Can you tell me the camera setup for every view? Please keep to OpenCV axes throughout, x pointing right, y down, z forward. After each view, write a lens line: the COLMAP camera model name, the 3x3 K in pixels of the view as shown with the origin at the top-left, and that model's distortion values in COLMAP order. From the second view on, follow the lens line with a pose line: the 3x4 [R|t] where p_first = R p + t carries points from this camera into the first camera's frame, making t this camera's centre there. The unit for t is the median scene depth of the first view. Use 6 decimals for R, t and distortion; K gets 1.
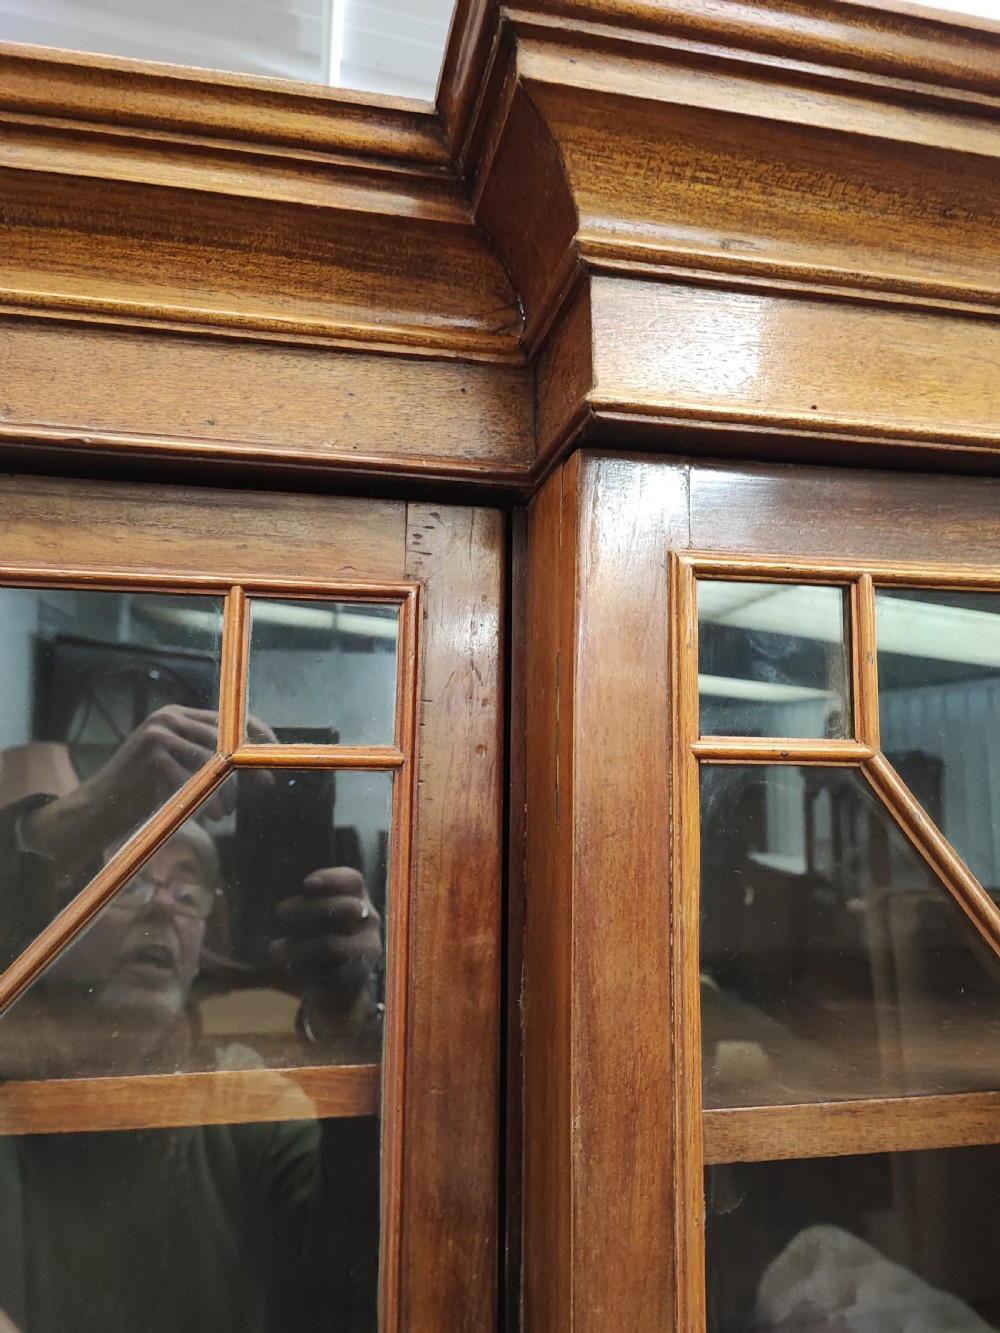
lens RADIAL K [[1011.9, 0, 494.4], [0, 1011.9, 675.4], [0, 0, 1]] dist [0.088786, -0.002329]
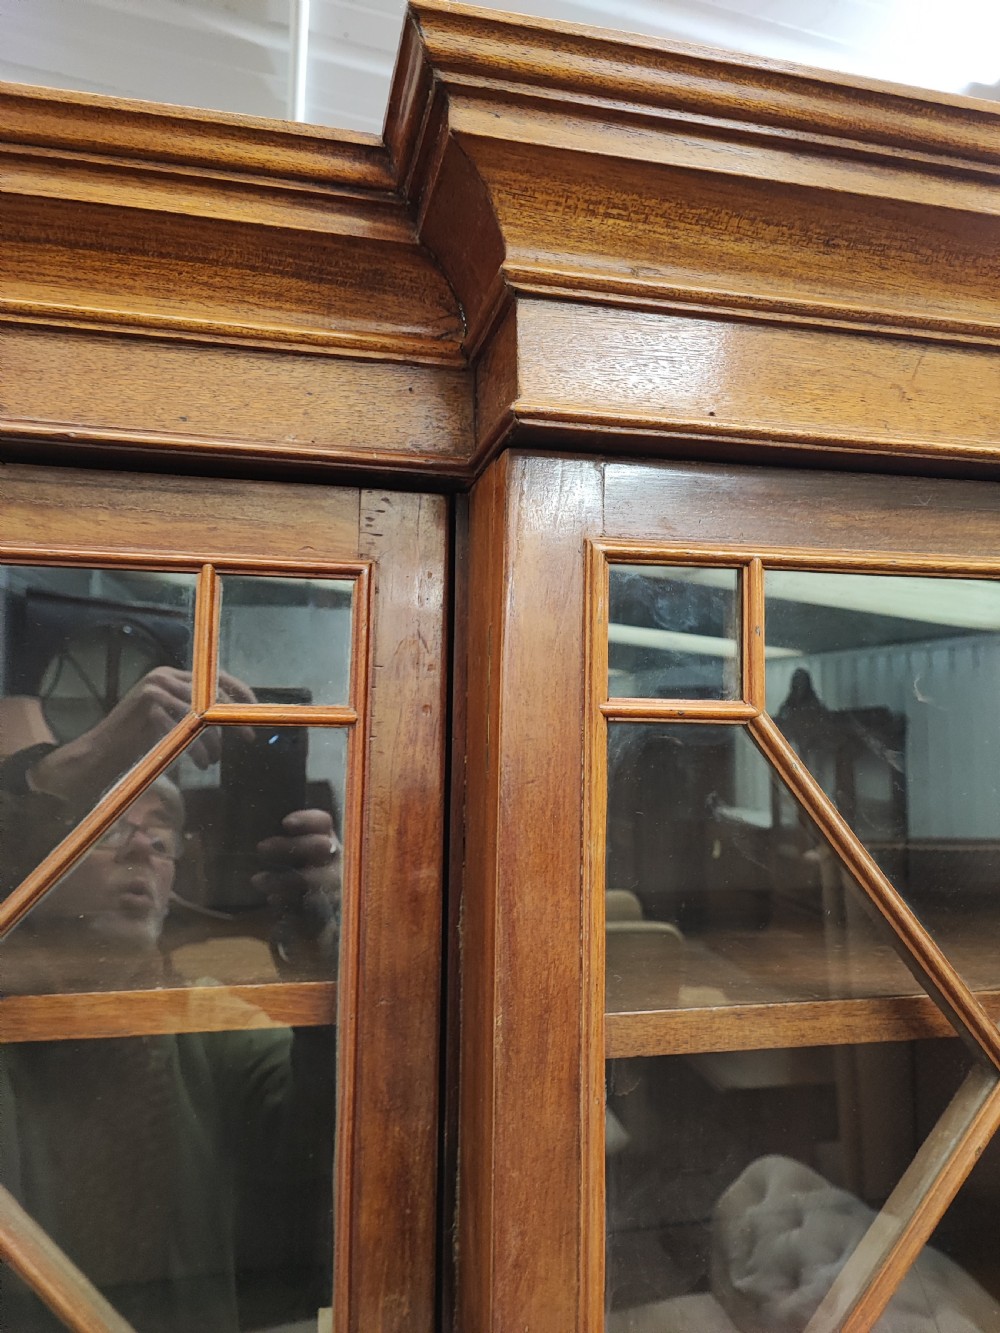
lens RADIAL K [[1009.1, 0, 500.0], [0, 1009.1, 666.5], [0, 0, 1]] dist [0.097522, 0.000951]
pose [[0.999596, 0.003181, 0.028247, 0.040798], [-0.004127, 0.999431, 0.033474, -0.013849], [-0.028124, -0.033577, 0.999040, -0.146849]]
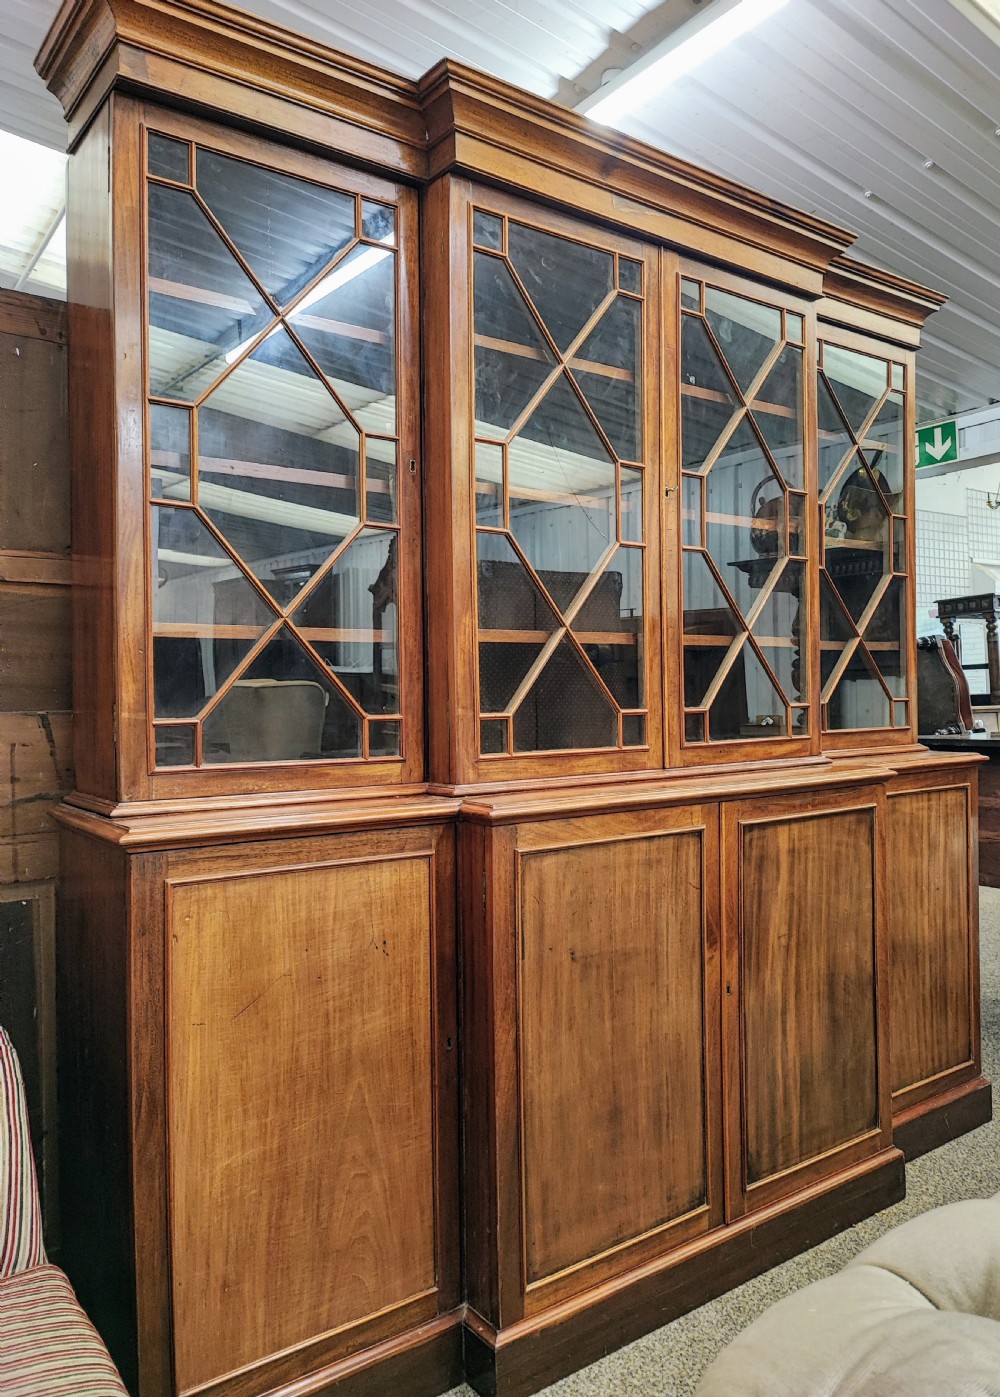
lens RADIAL K [[1037.8, 0, 516.4], [0, 1037.8, 696.4], [0, 0, 1]] dist [0.020497, -0.000573]
pose [[0.899053, -0.024870, 0.437133, -1.587675], [-0.031120, 0.992231, 0.120455, 1.387503], [-0.436732, -0.121899, 0.891294, -3.220952]]
